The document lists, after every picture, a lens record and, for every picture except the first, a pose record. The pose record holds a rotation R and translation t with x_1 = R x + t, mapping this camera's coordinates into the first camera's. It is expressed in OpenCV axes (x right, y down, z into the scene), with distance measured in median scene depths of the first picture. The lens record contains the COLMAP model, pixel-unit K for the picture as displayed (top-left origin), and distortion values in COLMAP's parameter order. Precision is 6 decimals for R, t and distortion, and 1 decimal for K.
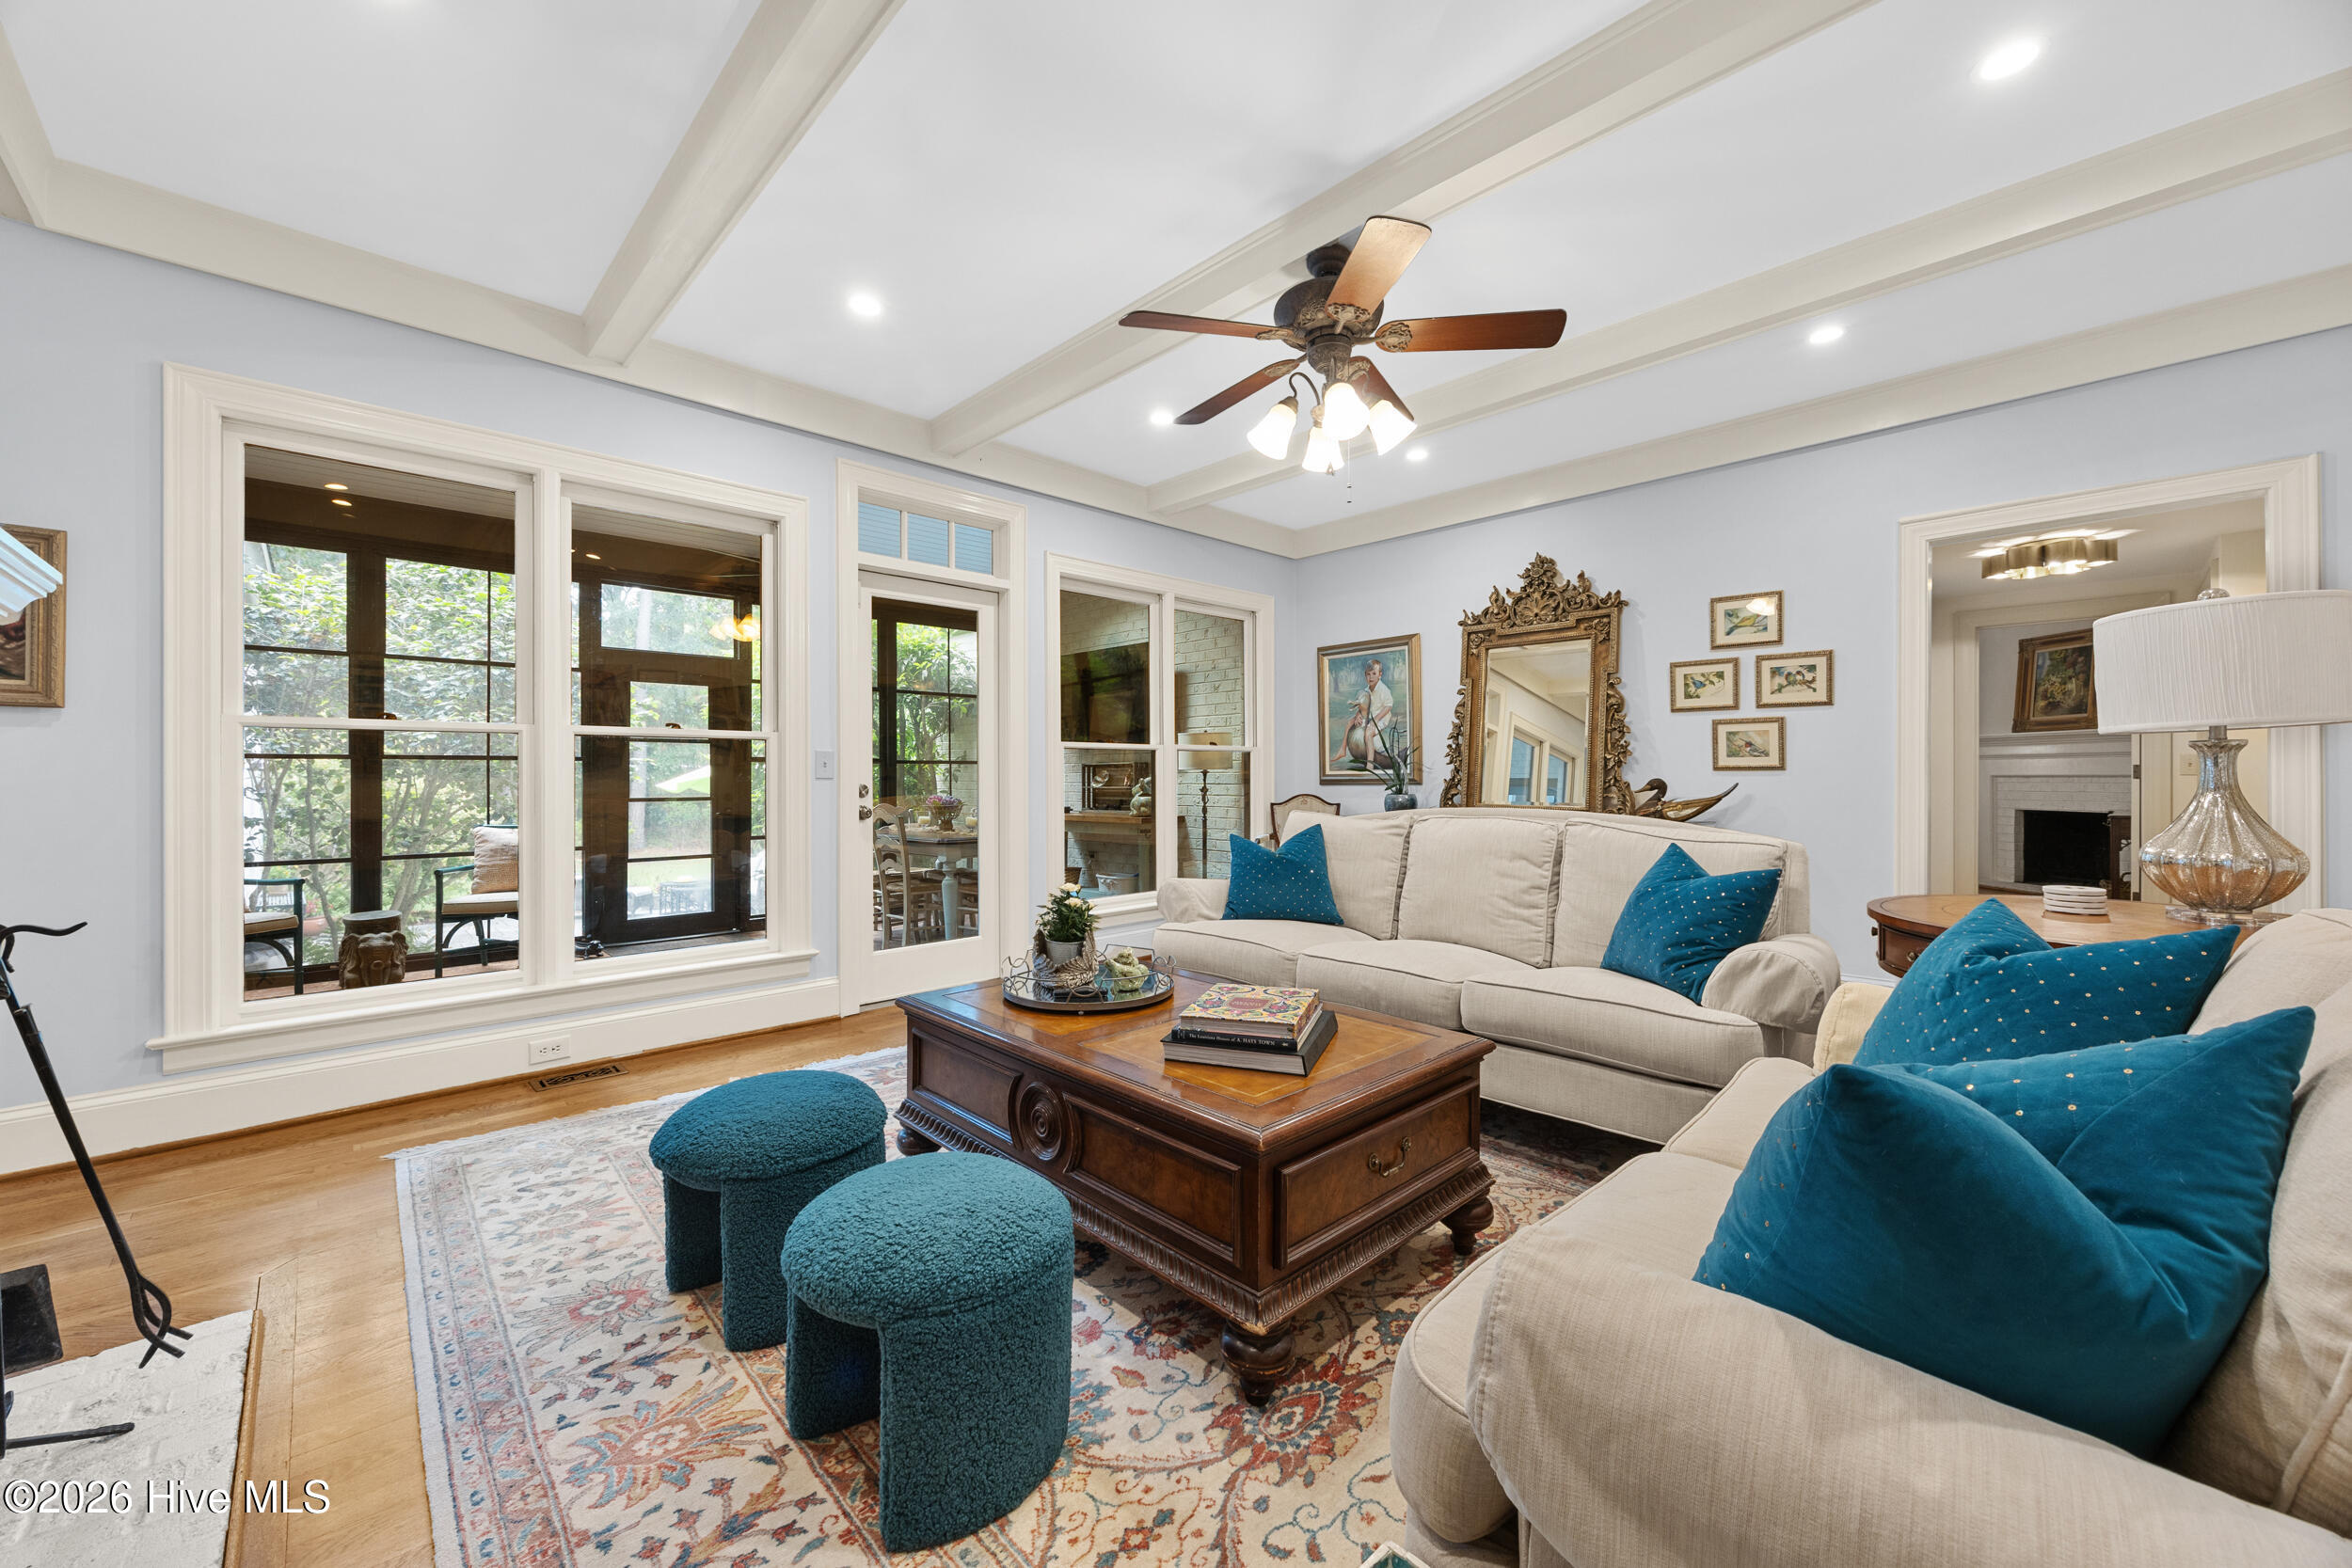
lens RADIAL K [[896.1, 0, 1163.8], [0, 896.1, 777.2], [0, 0, 1]] dist [-0.003182, -0.000467]
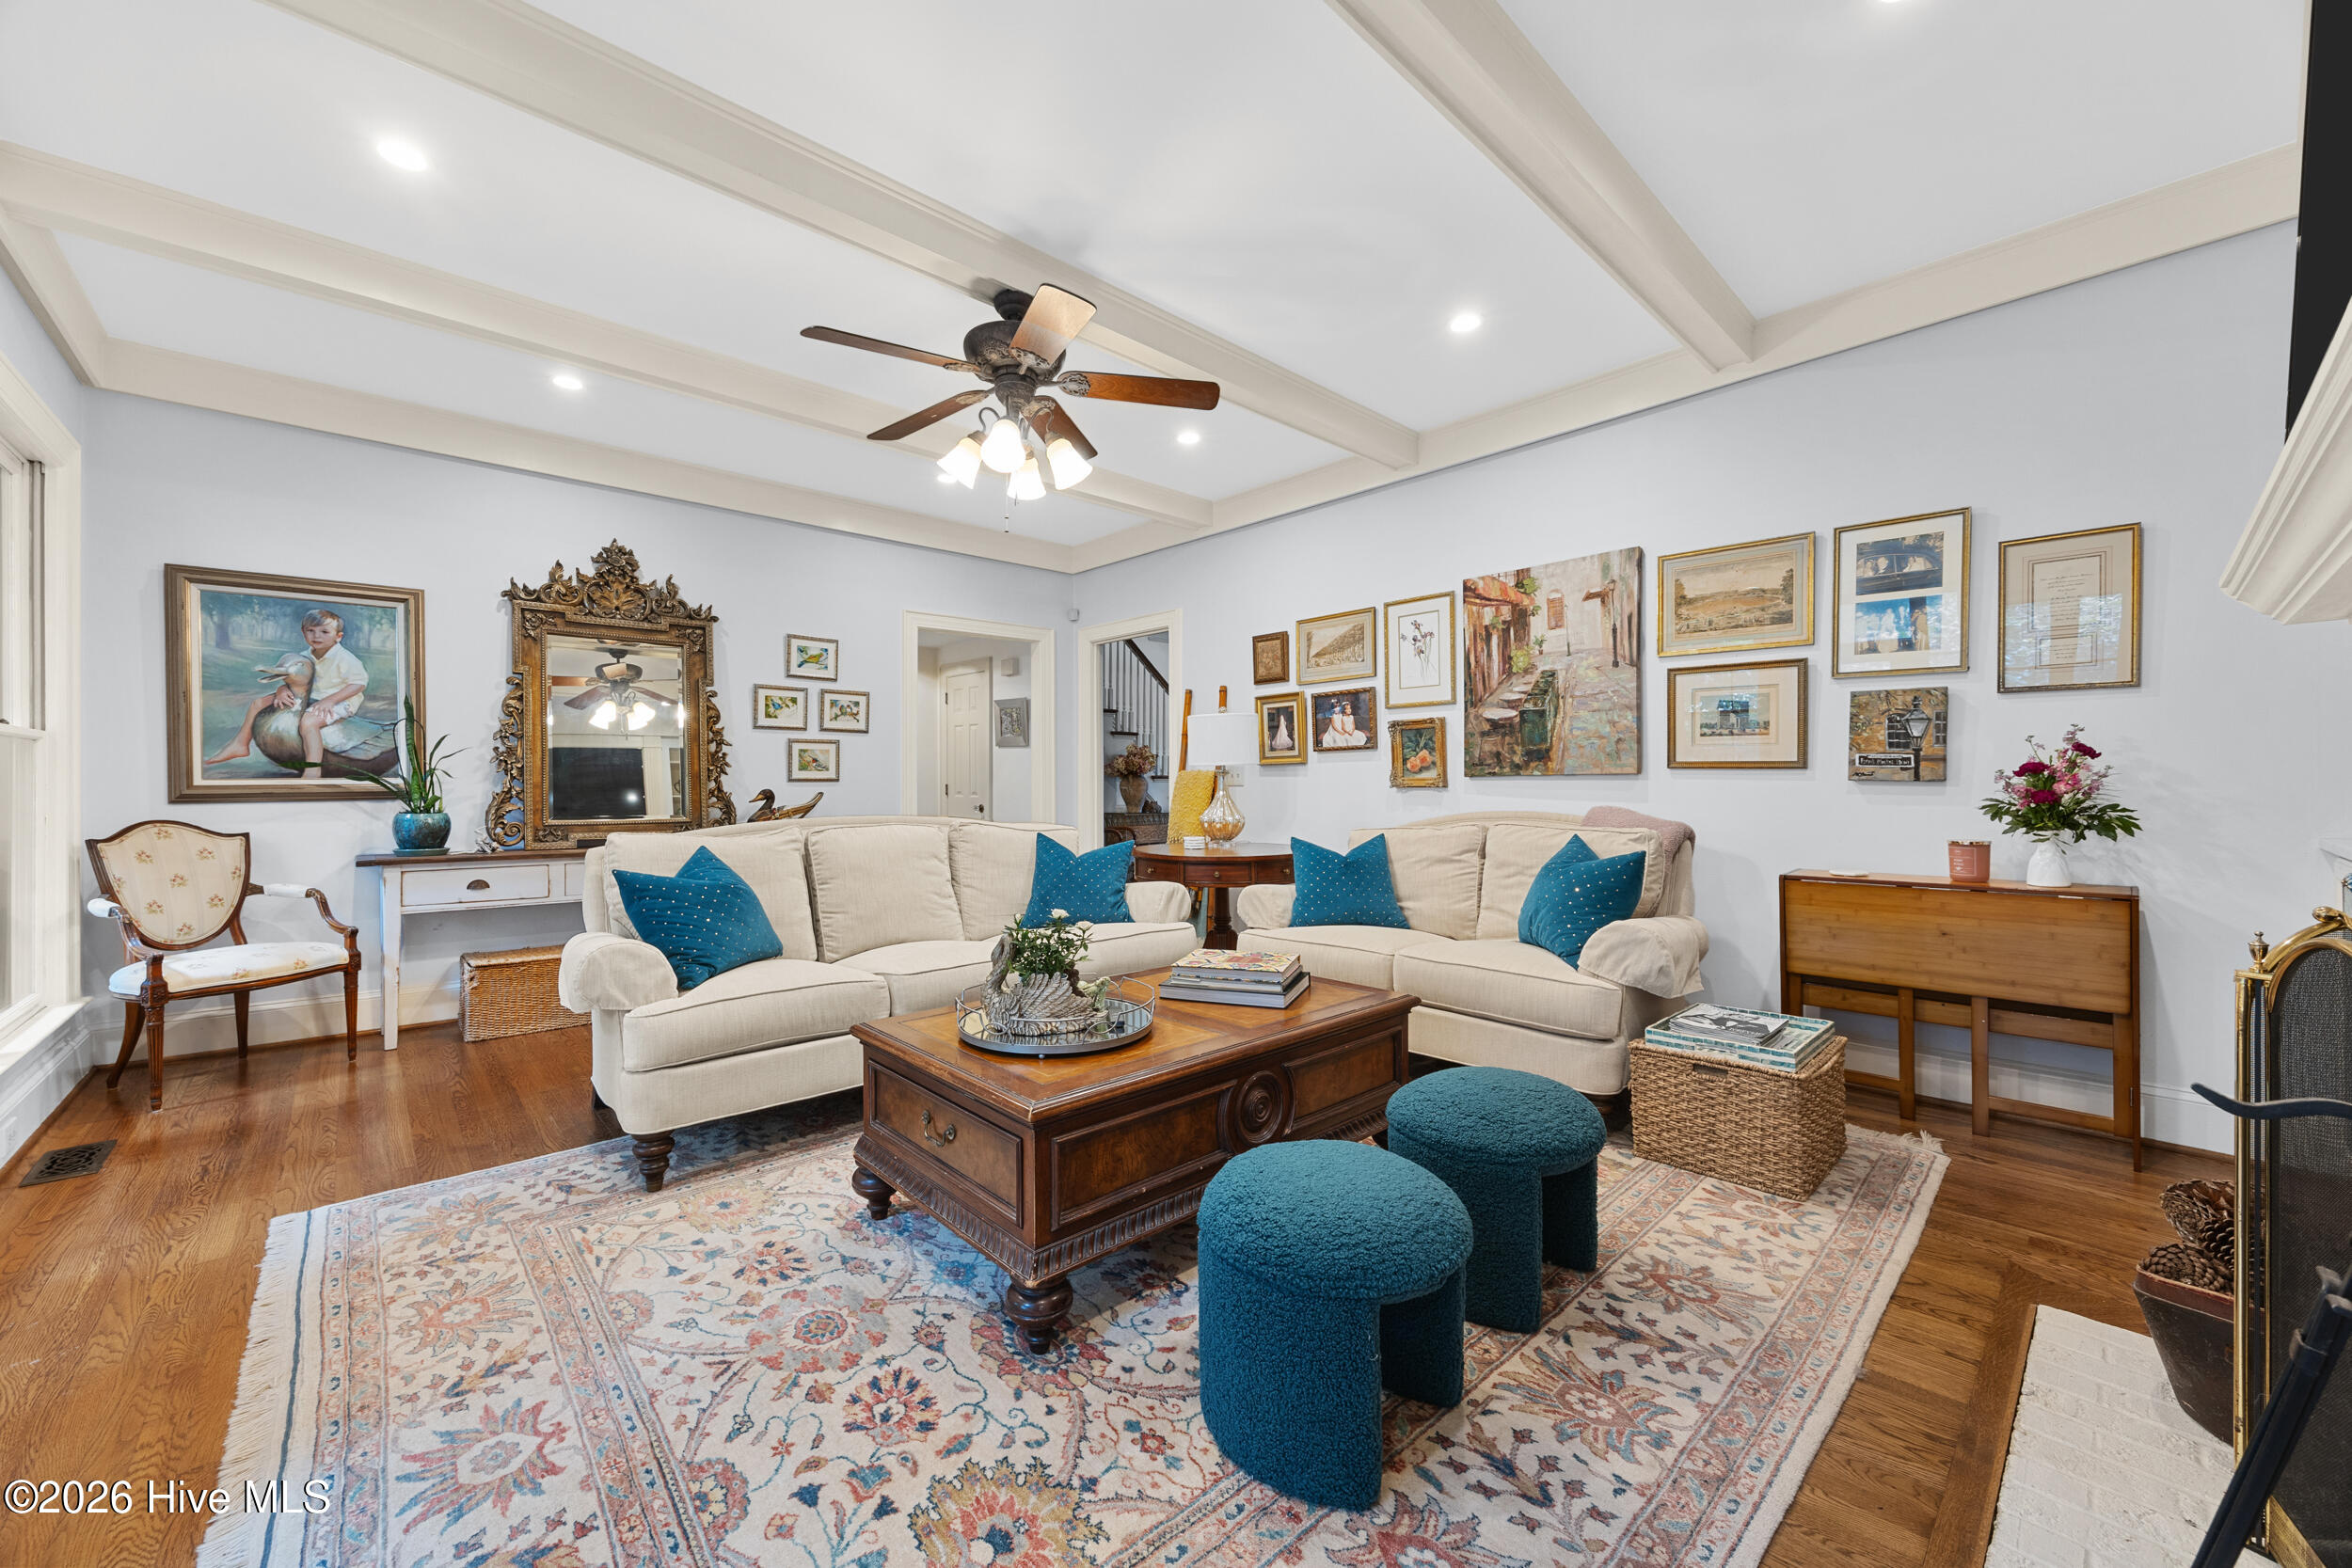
lens RADIAL K [[896.1, 0, 1165.1], [0, 896.1, 787.4], [0, 0, 1]] dist [-0.003182, -0.000467]
pose [[0.012516, -0.001324, 0.999921, -0.566020], [0.004357, 0.999990, 0.001269, 0.000453], [-0.999912, 0.004341, 0.012521, 0.516058]]
